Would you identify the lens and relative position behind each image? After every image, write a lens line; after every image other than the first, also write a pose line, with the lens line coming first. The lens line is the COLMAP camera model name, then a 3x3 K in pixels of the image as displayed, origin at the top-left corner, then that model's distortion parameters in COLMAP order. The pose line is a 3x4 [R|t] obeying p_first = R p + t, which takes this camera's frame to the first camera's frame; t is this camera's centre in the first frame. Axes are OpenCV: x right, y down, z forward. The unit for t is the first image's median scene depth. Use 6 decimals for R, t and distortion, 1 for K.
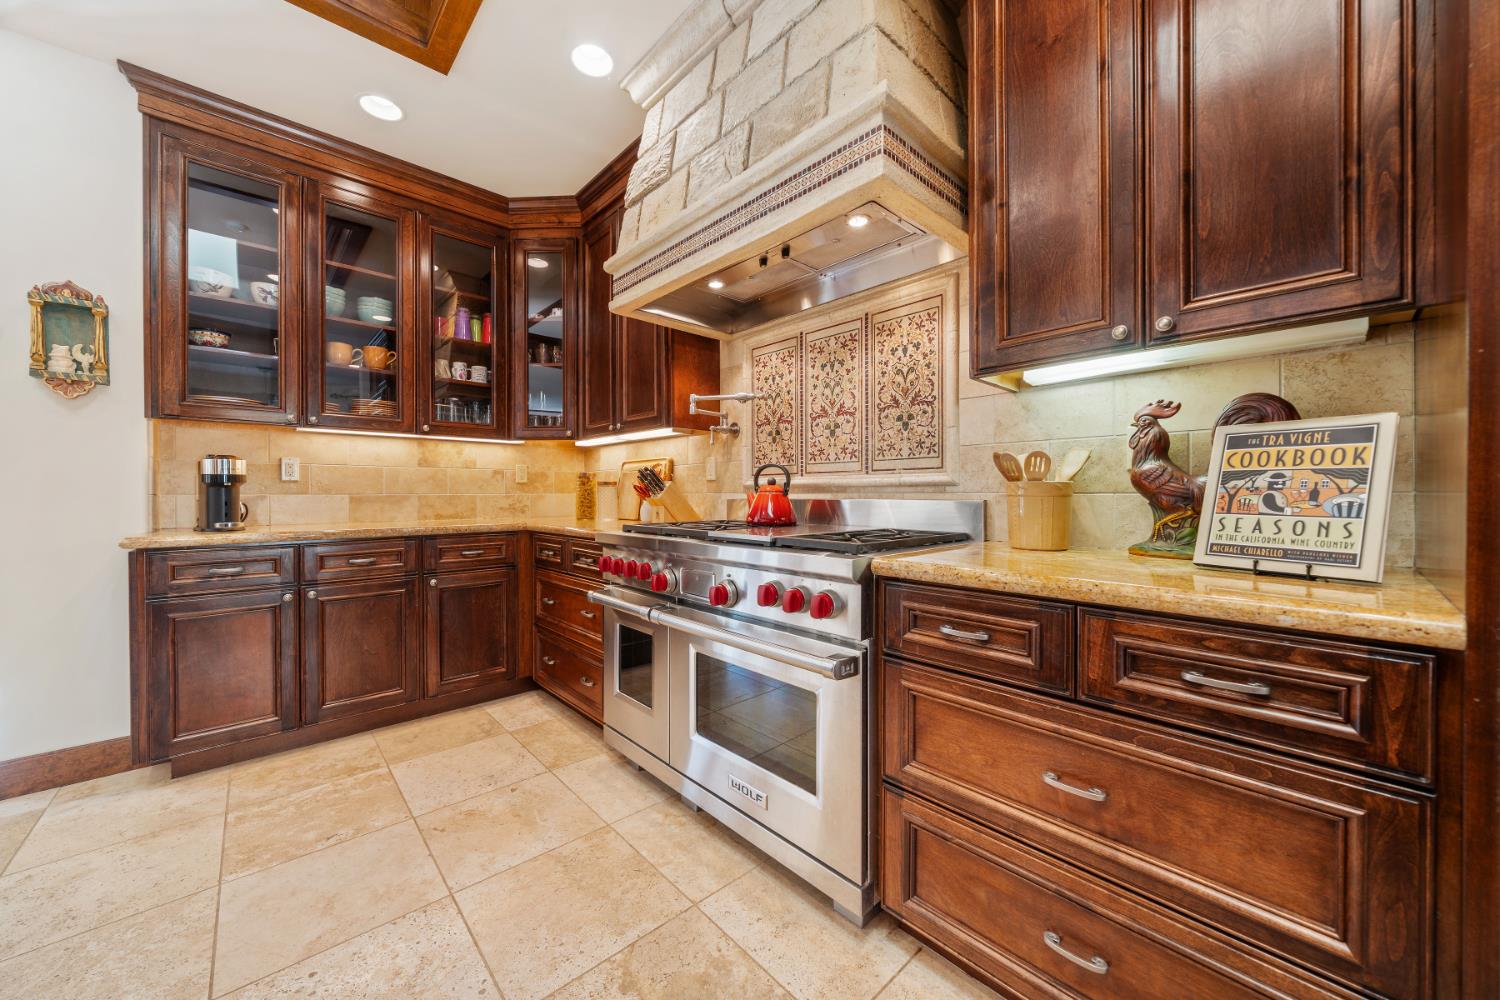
lens RADIAL K [[554.8, 0, 743.8], [0, 554.8, 499.9], [0, 0, 1]] dist [-0.001567, -0.000806]
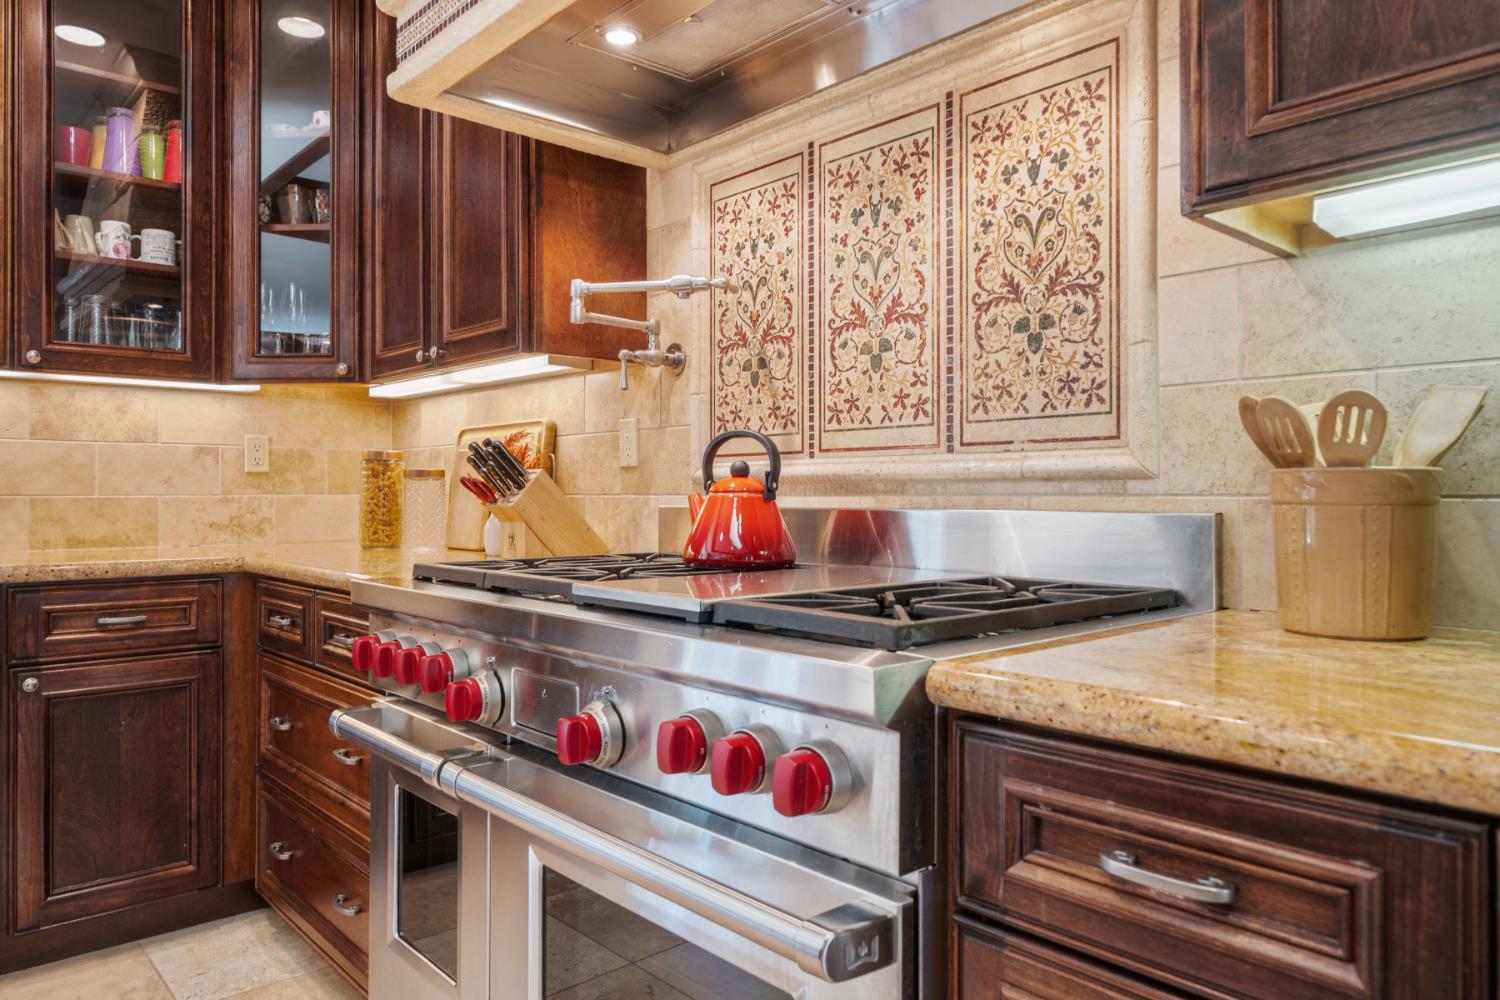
lens RADIAL K [[1013.4, 0, 753.9], [0, 1013.4, 495.2], [0, 0, 1]] dist [0.001669, 0.001912]
pose [[0.999858, 0.002157, -0.016697, 0.076157], [-0.002345, 0.999934, -0.011286, -0.002943], [0.016672, 0.011324, 0.999797, 0.180464]]
